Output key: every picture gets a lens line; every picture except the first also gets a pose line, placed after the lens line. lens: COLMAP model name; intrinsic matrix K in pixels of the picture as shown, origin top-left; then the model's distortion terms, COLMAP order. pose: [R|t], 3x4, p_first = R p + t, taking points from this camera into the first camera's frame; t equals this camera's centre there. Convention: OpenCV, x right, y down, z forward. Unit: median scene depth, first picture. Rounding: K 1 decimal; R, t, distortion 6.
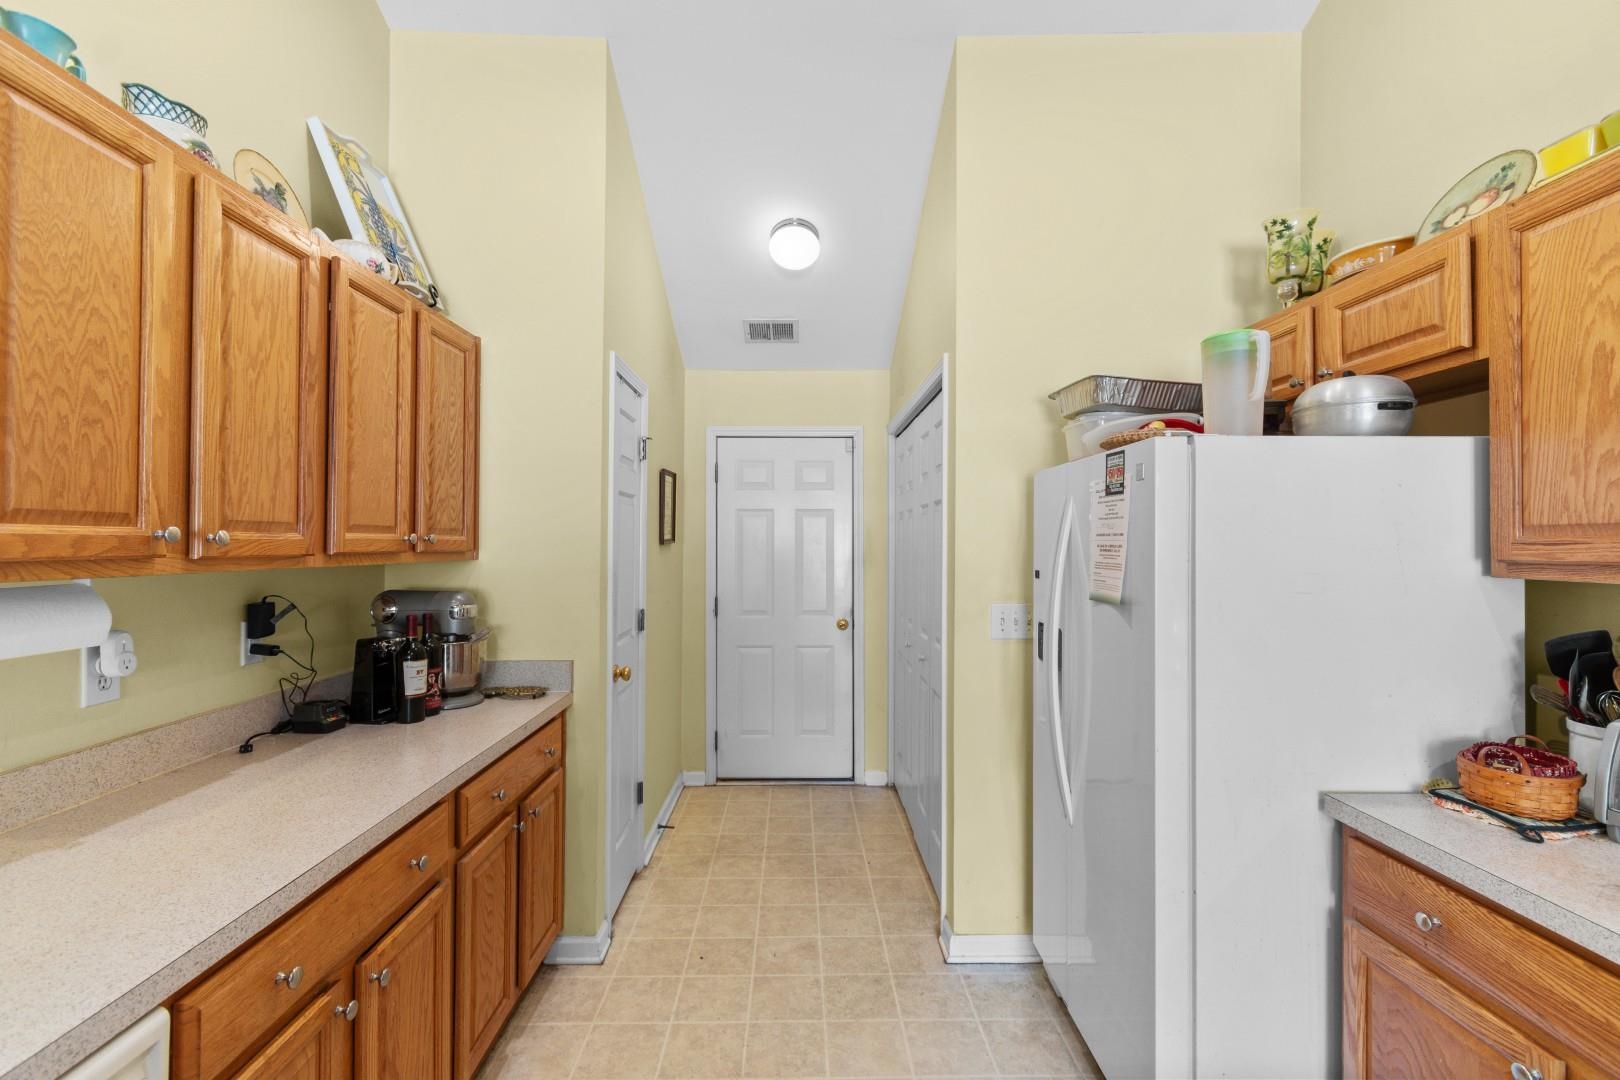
lens RADIAL K [[712.8, 0, 814.8], [0, 712.8, 537.3], [0, 0, 1]] dist [0.001723, -0.000118]
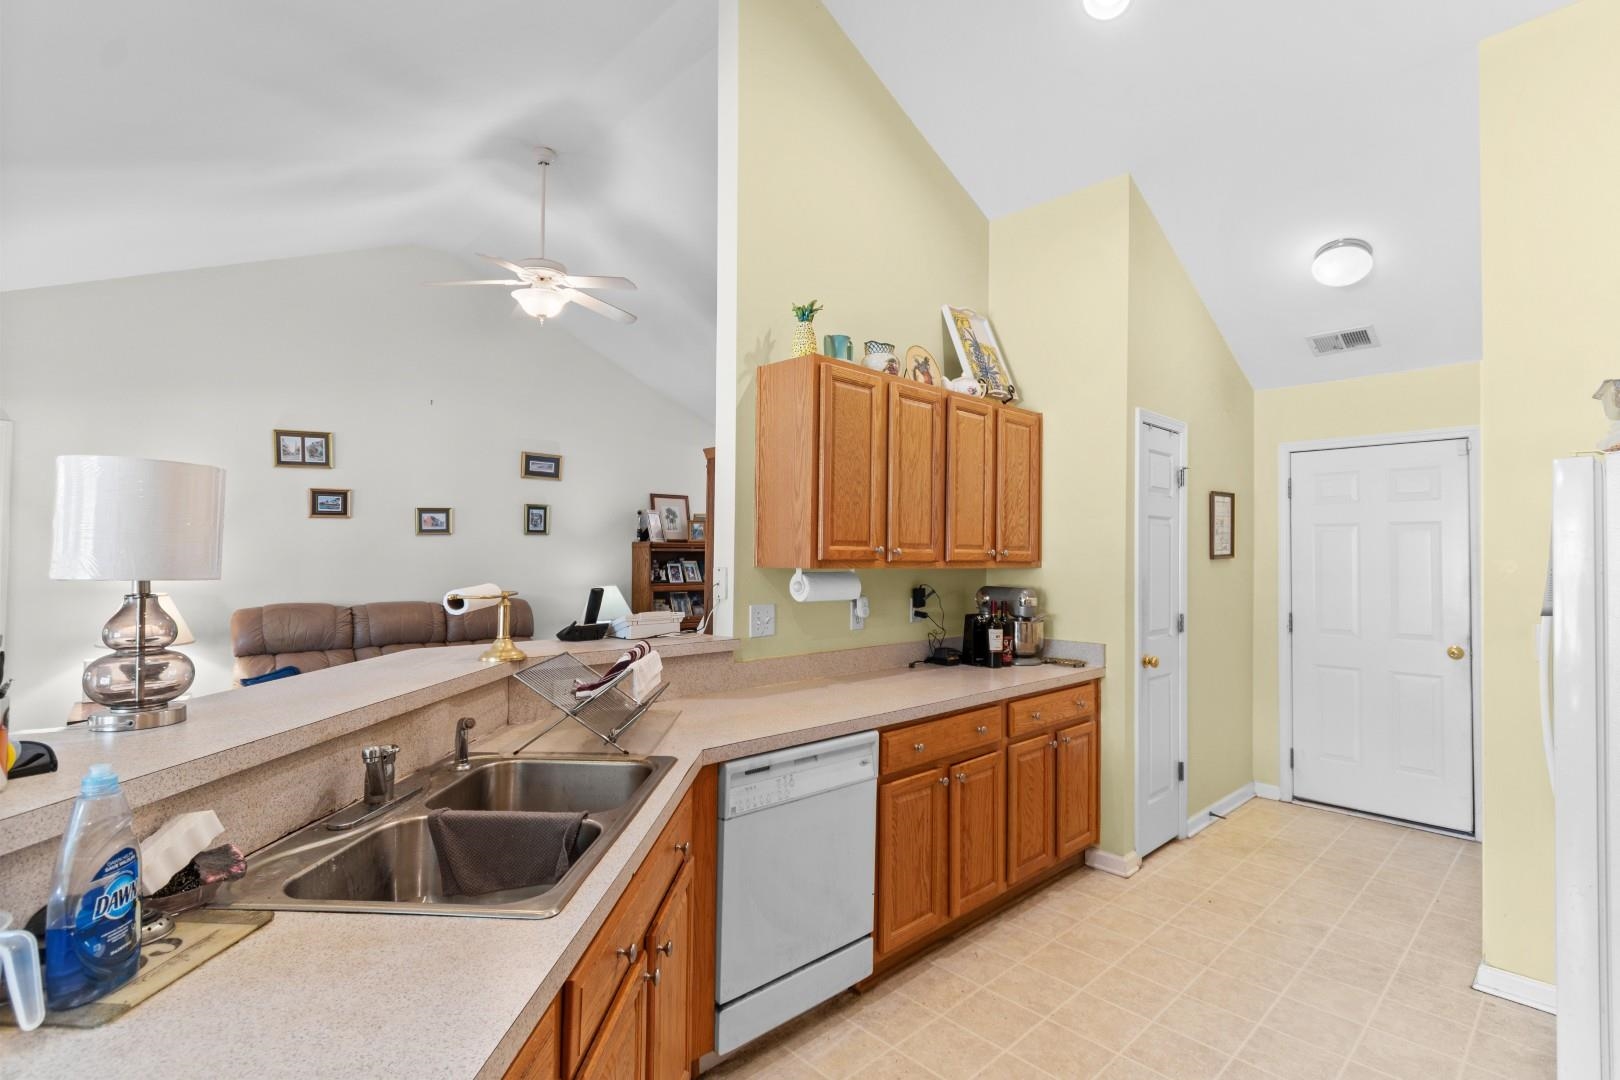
lens RADIAL K [[768.5, 0, 813.8], [0, 768.5, 539.9], [0, 0, 1]] dist [-0.000676, -0.000446]
pose [[0.675644, -0.012090, -0.737129, 0.400843], [-0.001912, 0.999833, -0.018151, 0.004621], [0.737226, 0.013673, 0.675508, -0.427867]]
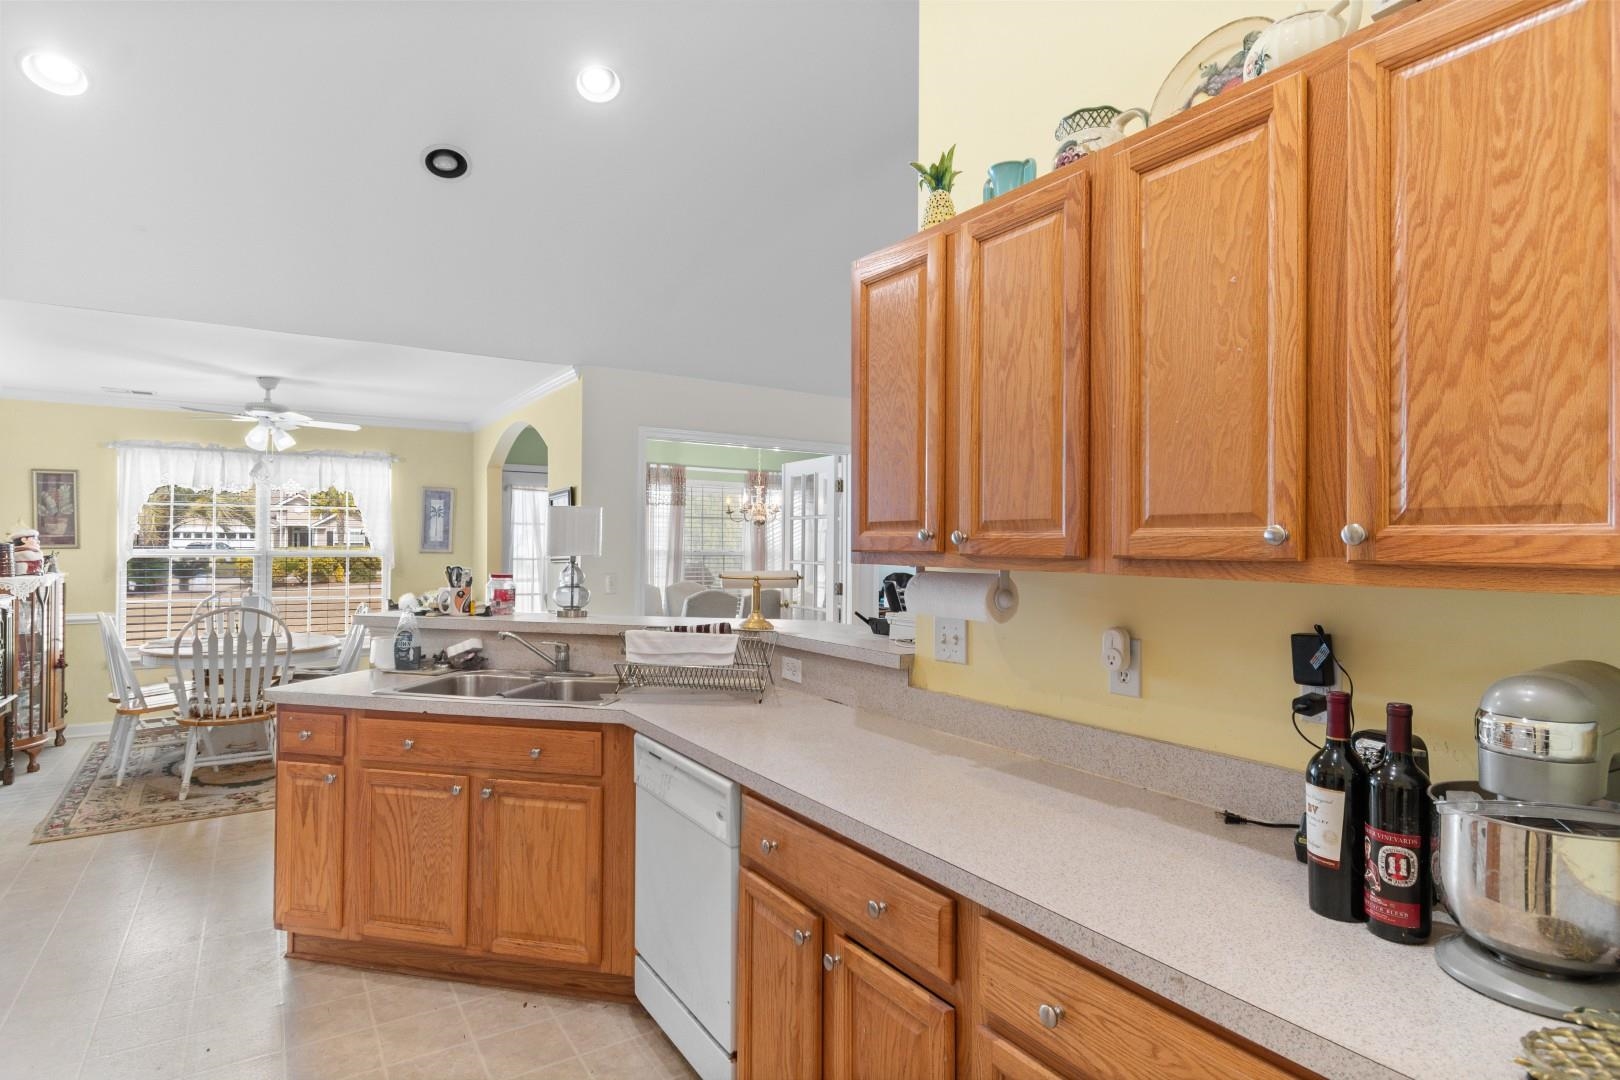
lens RADIAL K [[842.3, 0, 810.0], [0, 842.3, 540.0], [0, 0, 1]] dist [0.000906, -0.002282]
pose [[-0.850660, -0.014611, -0.525513, 0.040686], [-0.007987, 0.999858, -0.014869, 0.015982], [0.525655, -0.008451, -0.850656, 1.209915]]
